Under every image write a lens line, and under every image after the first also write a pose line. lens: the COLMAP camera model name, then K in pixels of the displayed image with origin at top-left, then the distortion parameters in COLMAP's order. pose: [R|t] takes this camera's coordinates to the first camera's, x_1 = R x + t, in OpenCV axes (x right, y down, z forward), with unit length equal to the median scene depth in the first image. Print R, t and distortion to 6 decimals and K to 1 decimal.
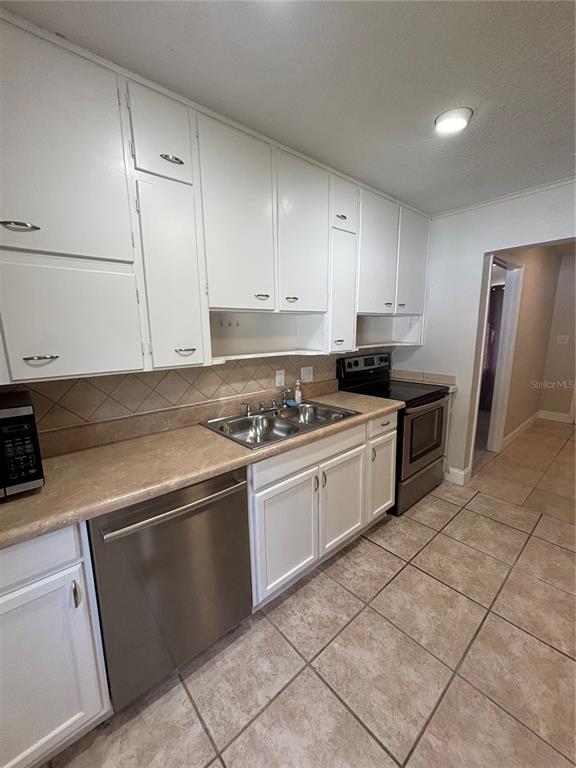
lens RADIAL K [[309.5, 0, 288.0], [0, 309.5, 384.0], [0, 0, 1]] dist [0.001804, 0.000509]
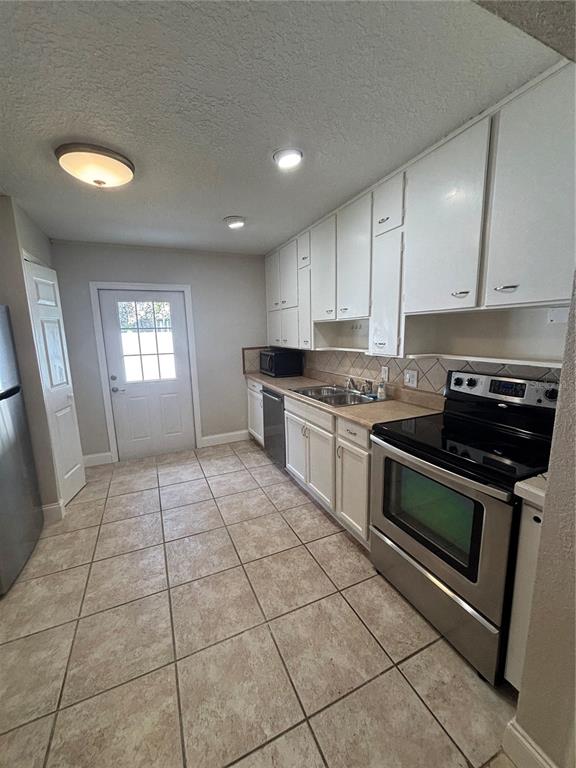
lens RADIAL K [[309.5, 0, 288.0], [0, 309.5, 384.0], [0, 0, 1]] dist [-0.003452, -0.000069]
pose [[-0.287395, 0.178435, -0.941045, 1.469305], [-0.146133, 0.962823, 0.227194, -0.240878], [0.946599, 0.202812, -0.250635, 1.209606]]
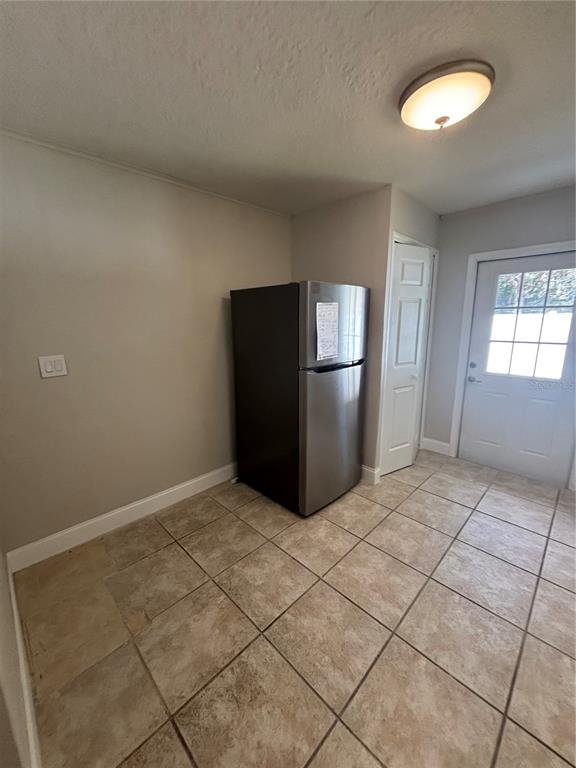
lens RADIAL K [[309.5, 0, 288.0], [0, 309.5, 384.0], [0, 0, 1]] dist [-0.003452, -0.000069]
pose [[-0.997677, 0.031274, -0.060515, 1.059184], [0.005930, 0.924879, 0.380215, -0.230692], [0.067860, 0.378973, -0.922916, 1.208061]]
